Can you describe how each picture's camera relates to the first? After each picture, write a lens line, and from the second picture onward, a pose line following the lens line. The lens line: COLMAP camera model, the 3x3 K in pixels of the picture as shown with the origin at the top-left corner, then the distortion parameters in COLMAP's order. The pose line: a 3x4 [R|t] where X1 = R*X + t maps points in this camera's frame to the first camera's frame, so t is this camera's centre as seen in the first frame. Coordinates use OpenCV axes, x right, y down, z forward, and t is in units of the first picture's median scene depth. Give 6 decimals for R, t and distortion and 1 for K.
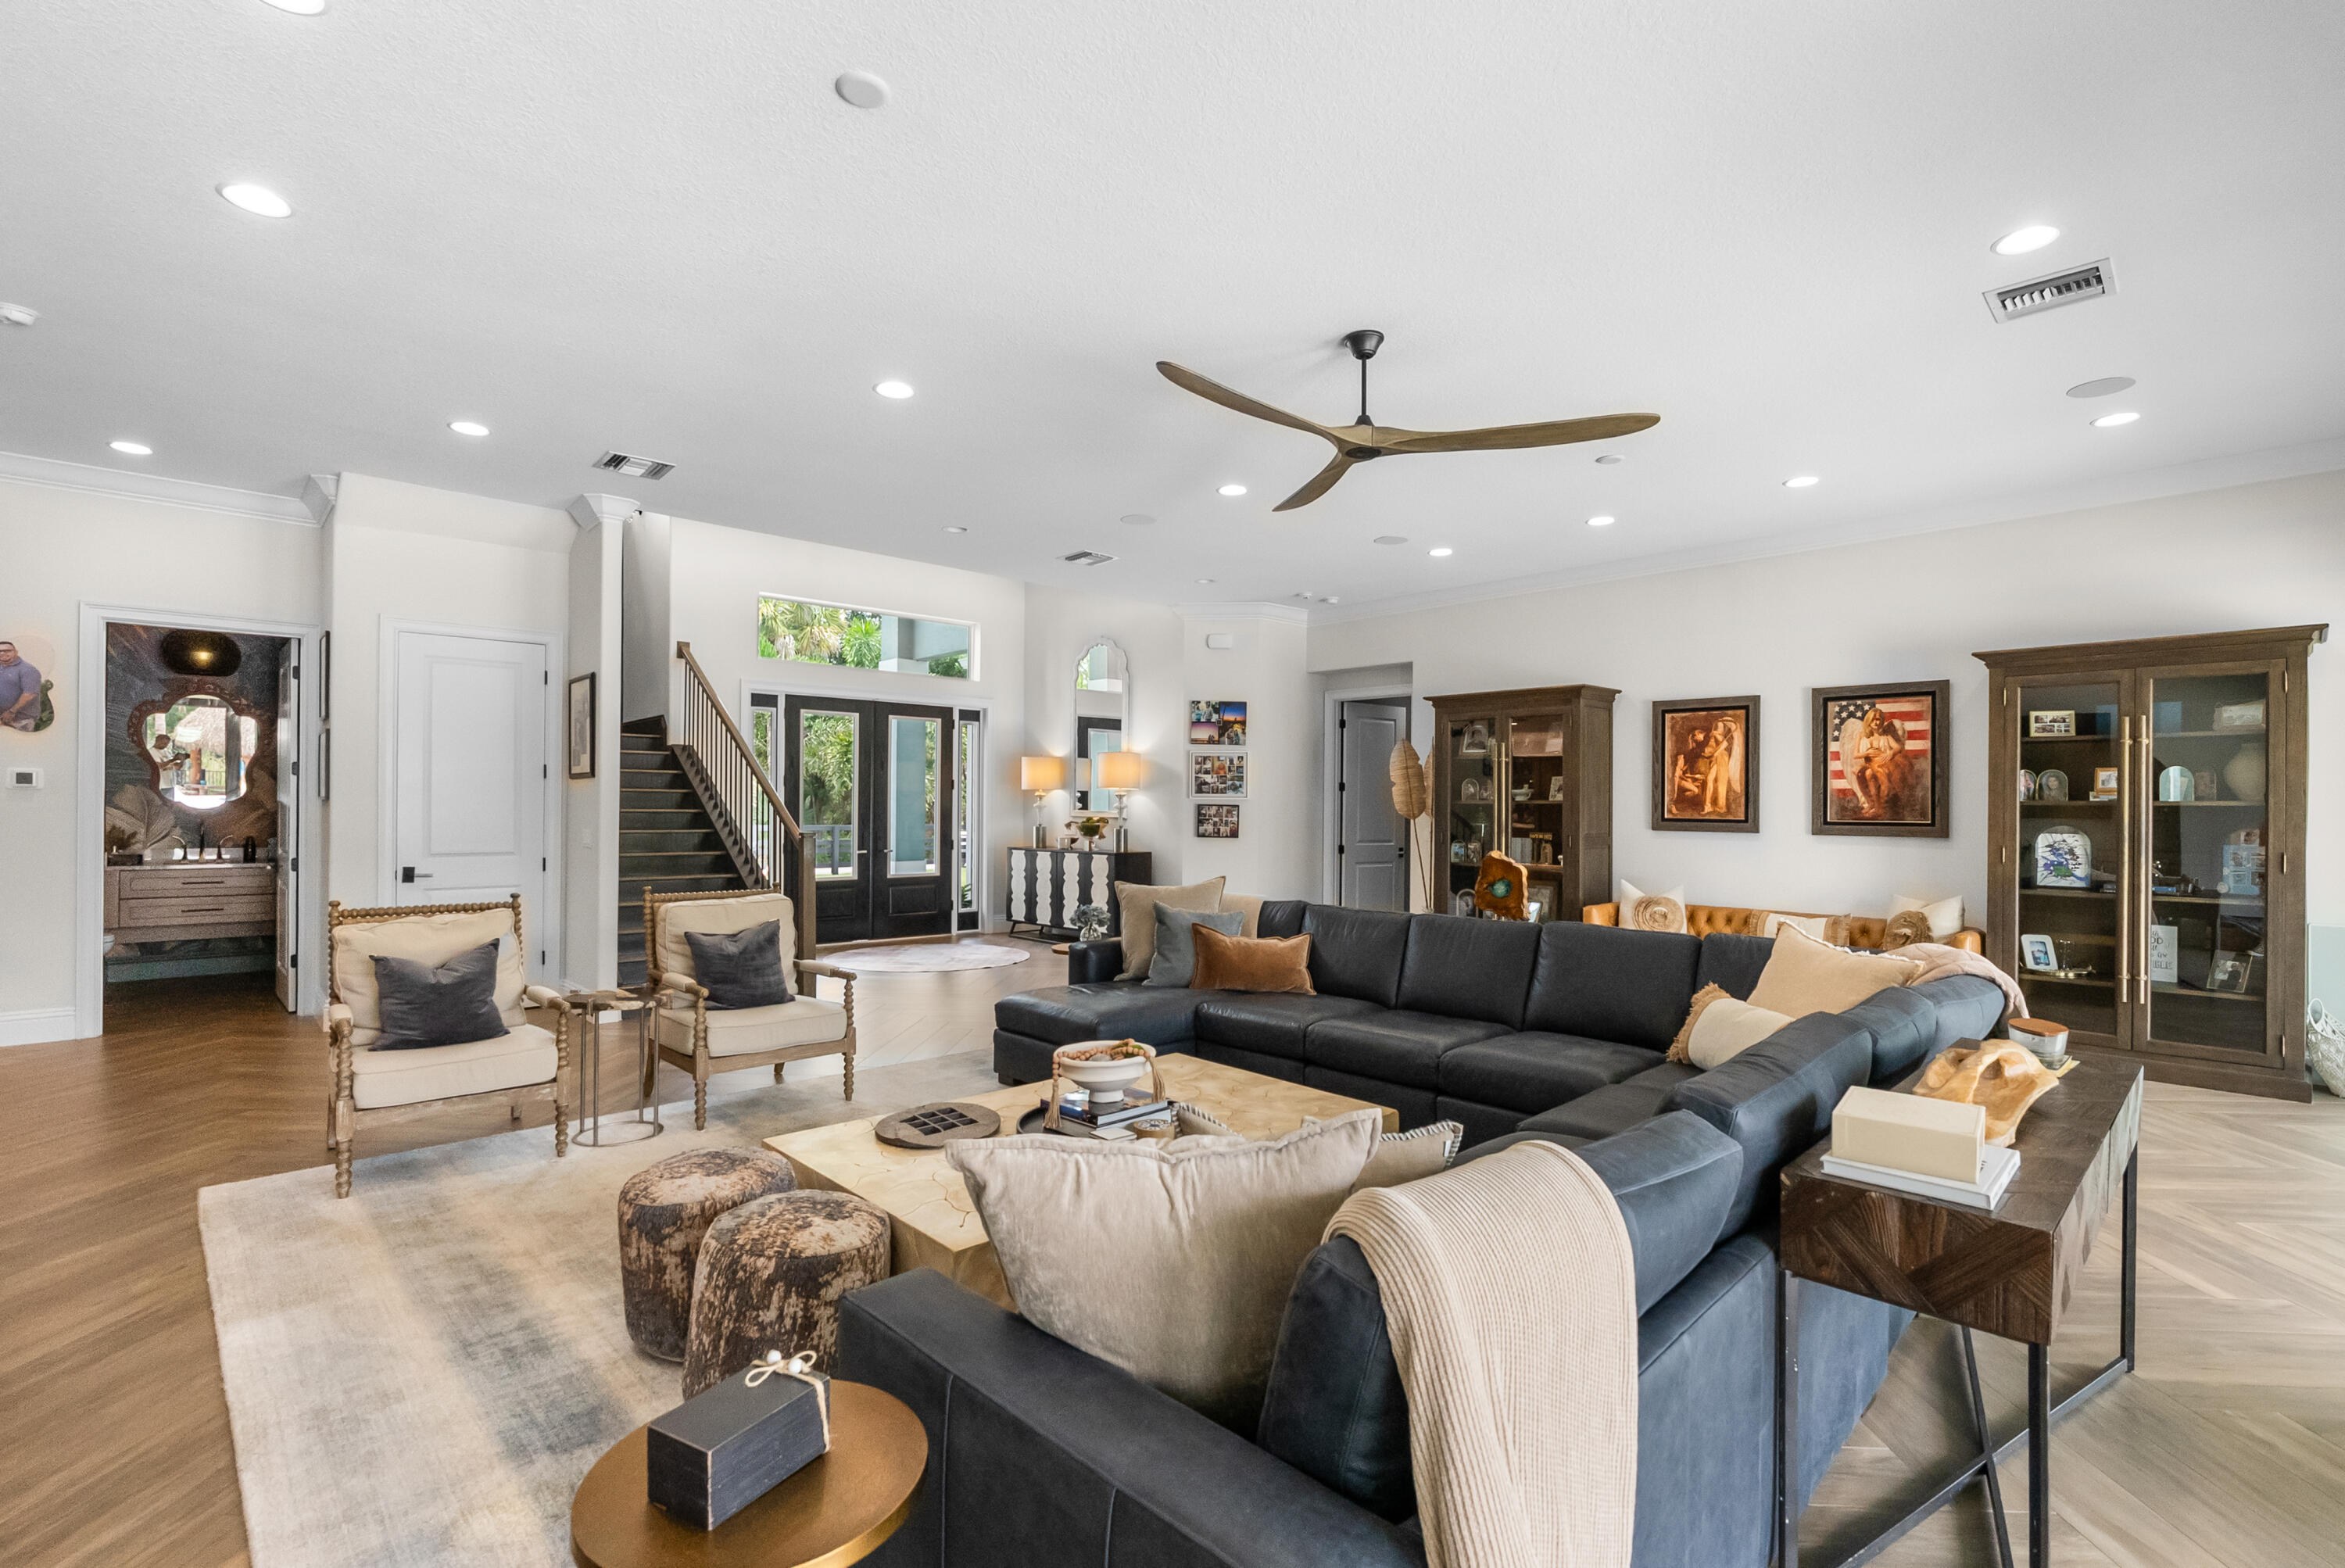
lens RADIAL K [[1075.7, 0, 1165.5], [0, 1075.7, 809.5], [0, 0, 1]] dist [-0.000244, 0.000234]
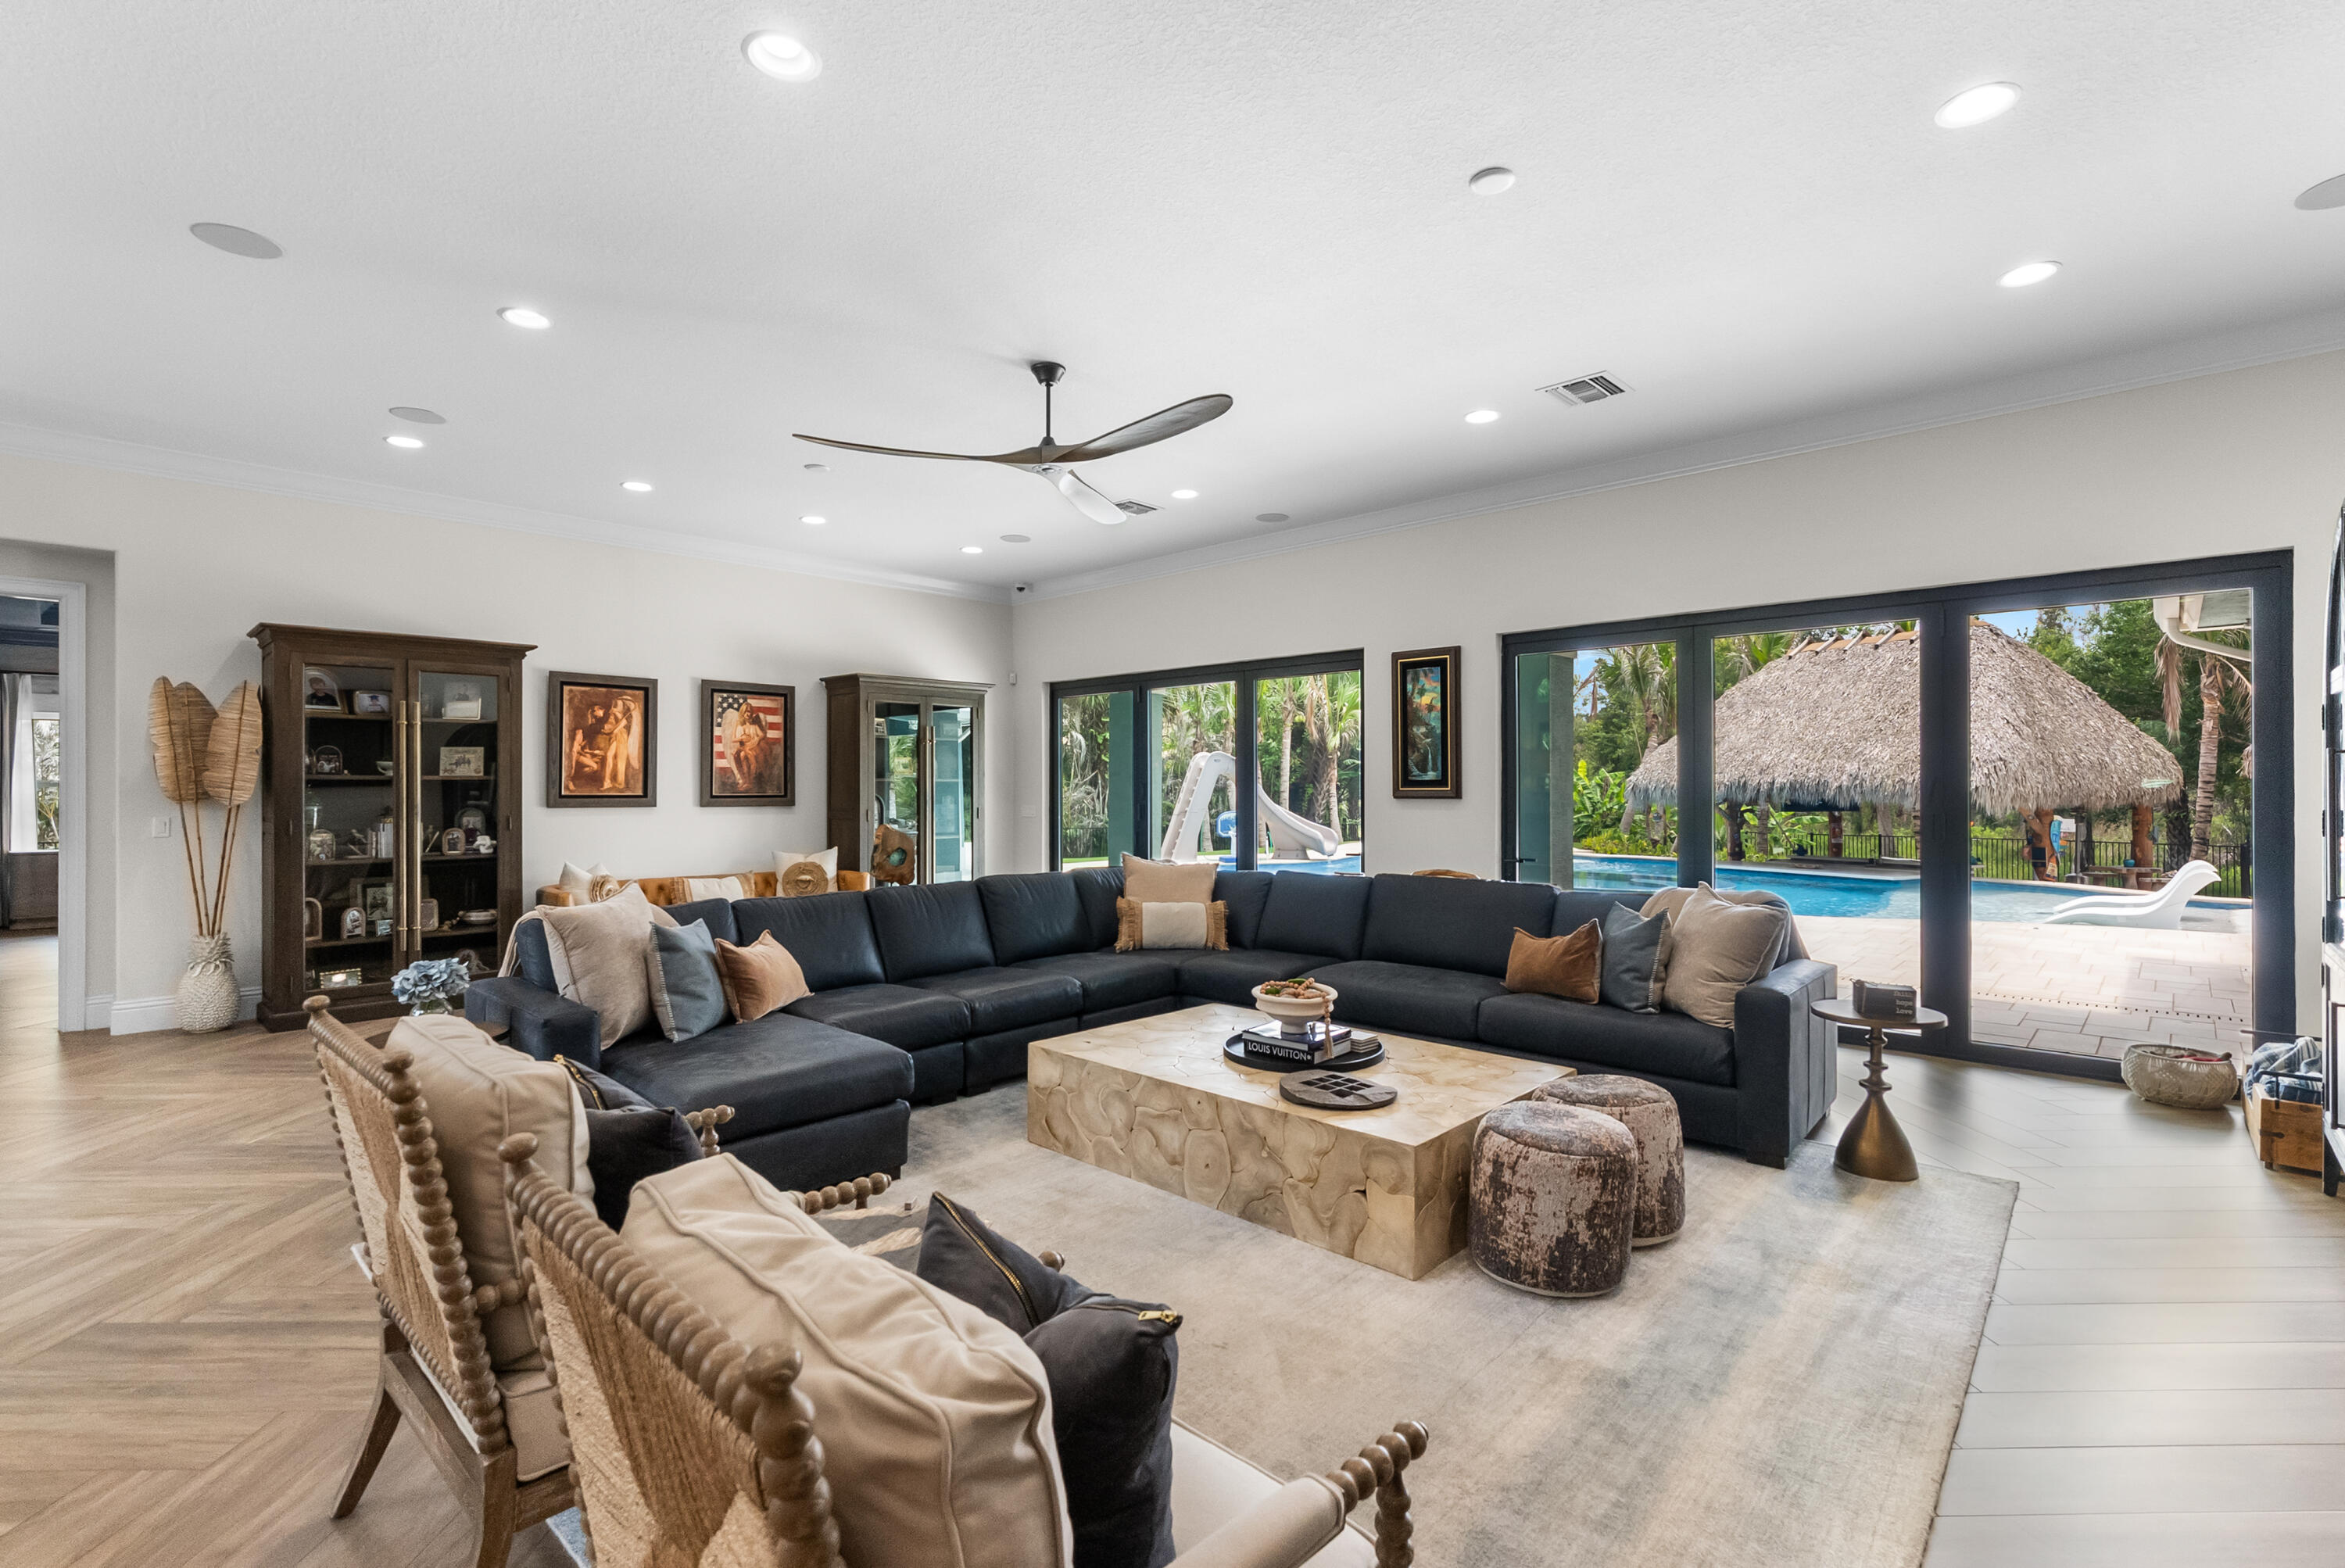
lens RADIAL K [[1080.7, 0, 1172.5], [0, 1080.7, 784.0], [0, 0, 1]] dist [-0.000166, 0.000274]
pose [[-0.050983, -0.003108, 0.998695, -0.564323], [0.002718, 0.999991, 0.003251, -0.003299], [-0.998696, 0.002880, -0.050974, 0.547533]]
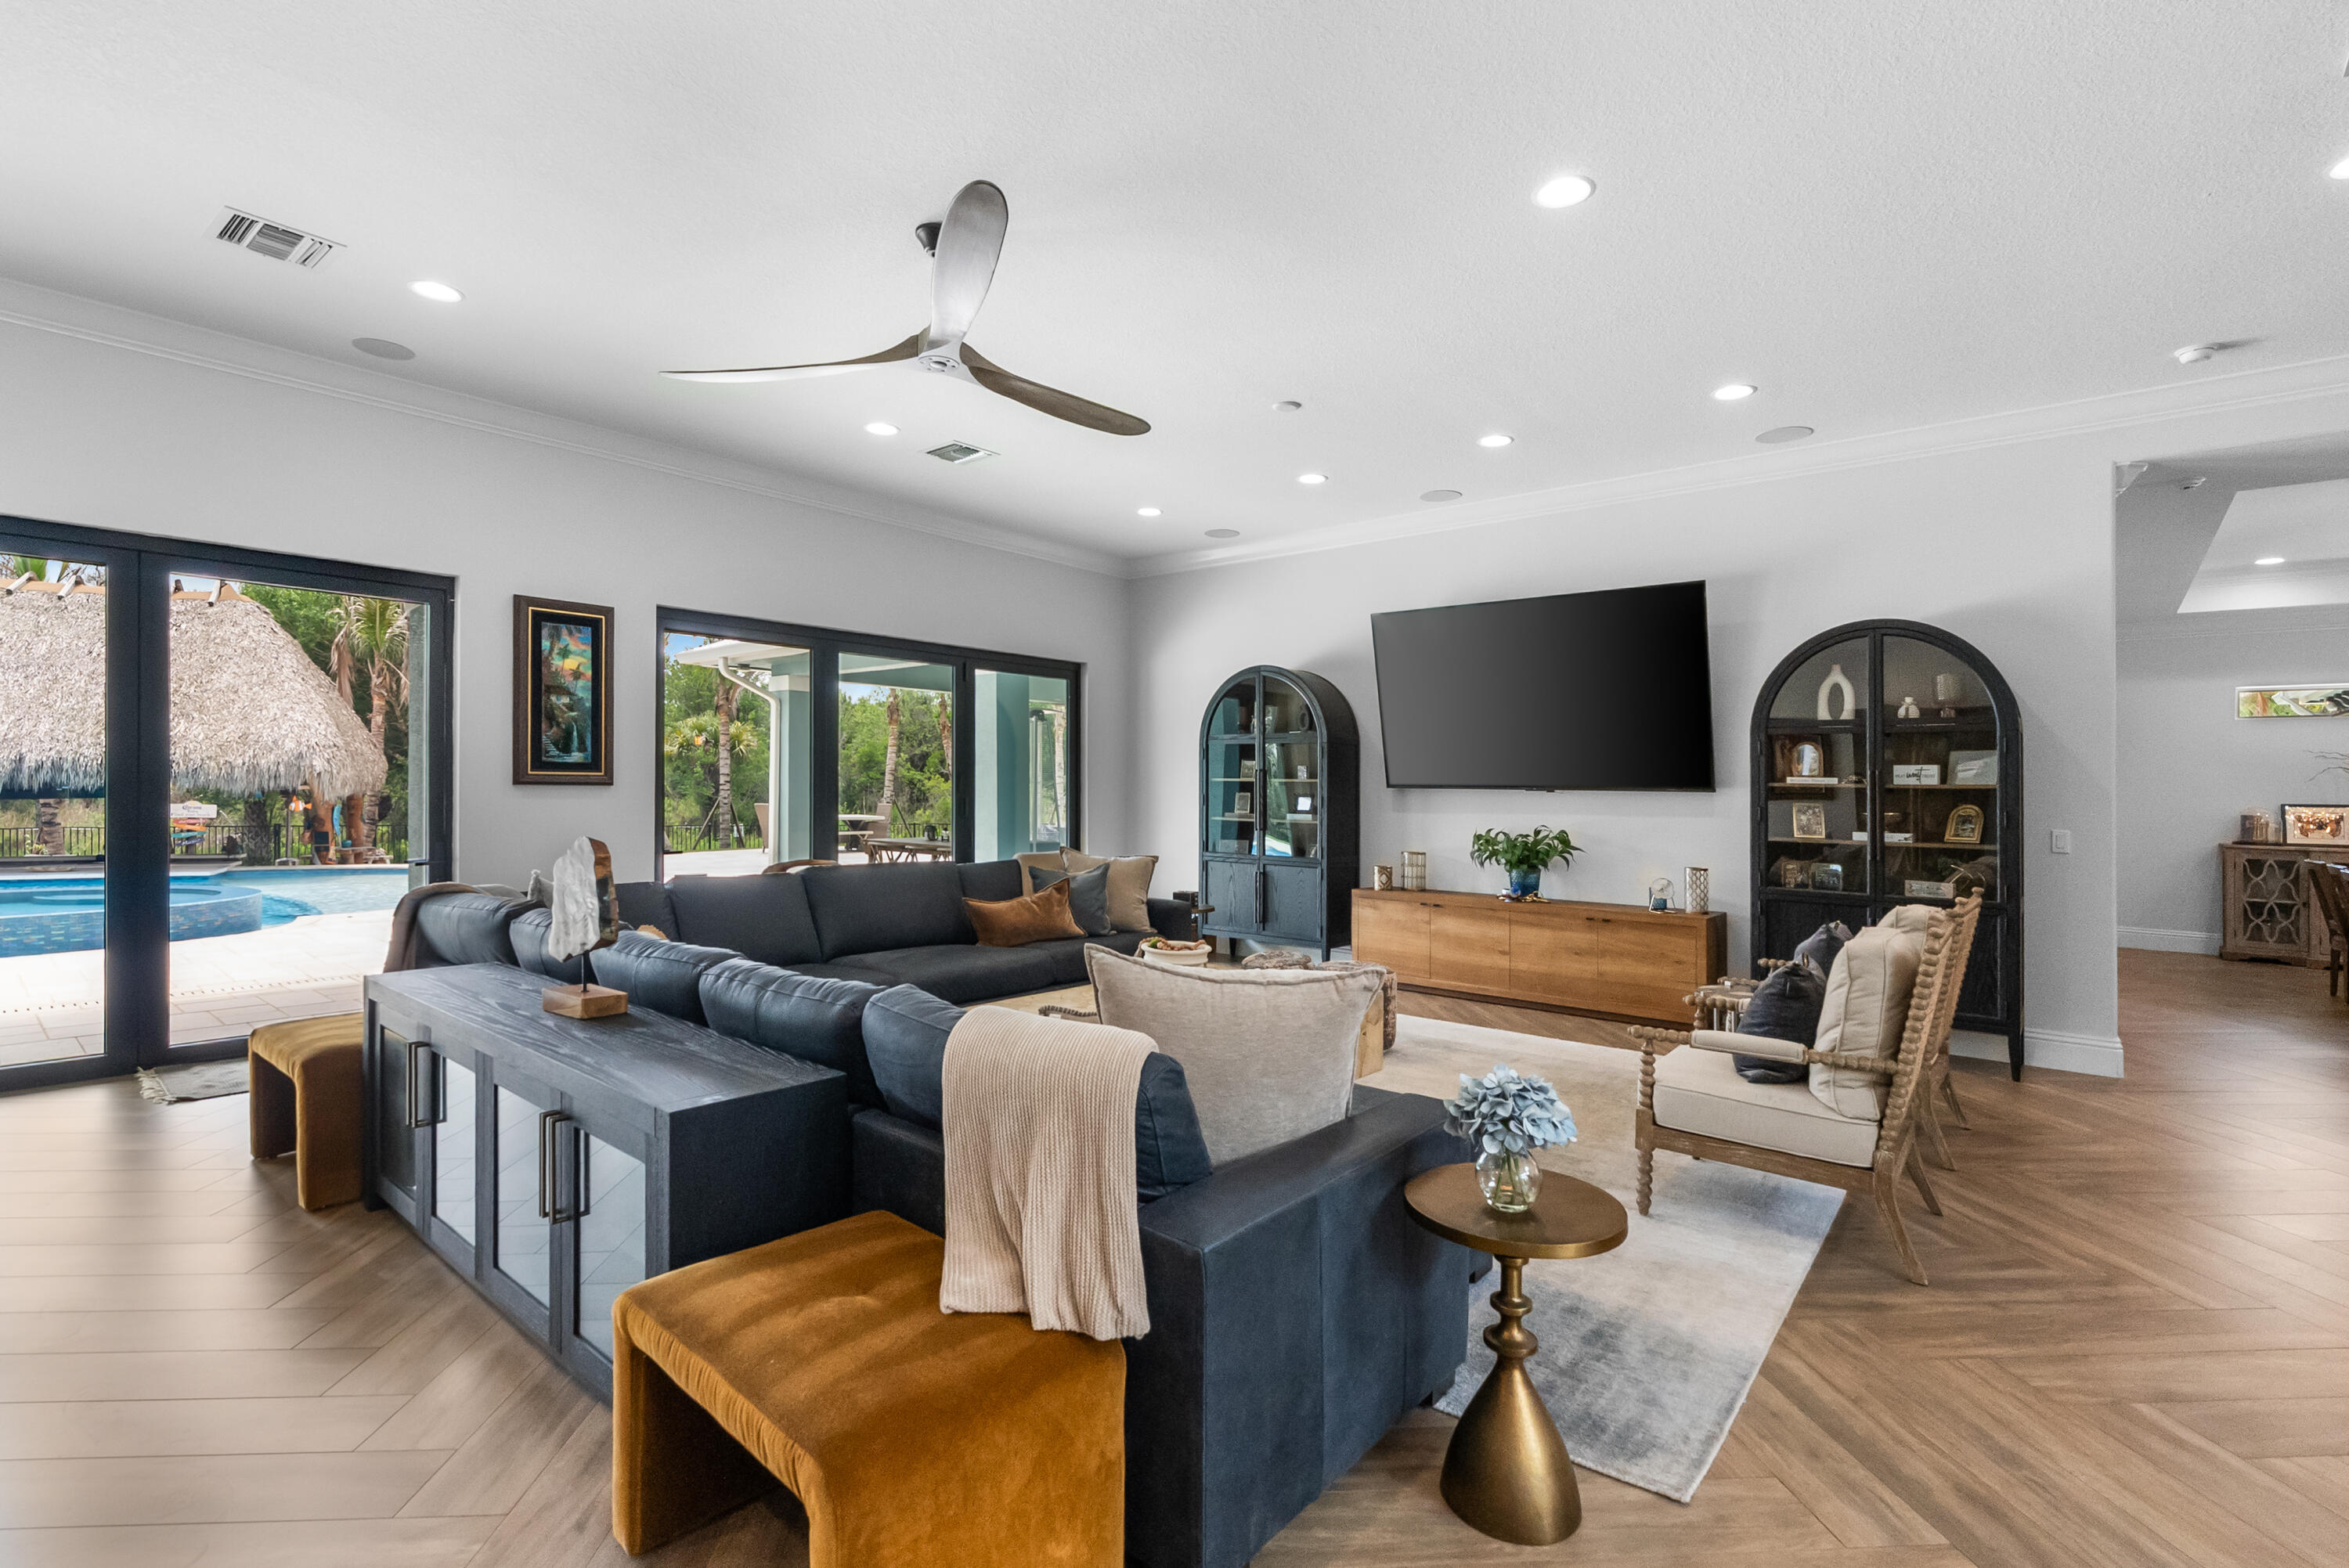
lens RADIAL K [[1082.4, 0, 1174.5], [0, 1082.4, 784.0], [0, 0, 1]] dist [-0.000166, 0.000274]
pose [[-0.994664, -0.023761, -0.100393, 0.042334], [-0.023599, 0.999718, -0.002796, 0.004711], [0.100431, -0.000412, -0.994944, 1.114156]]
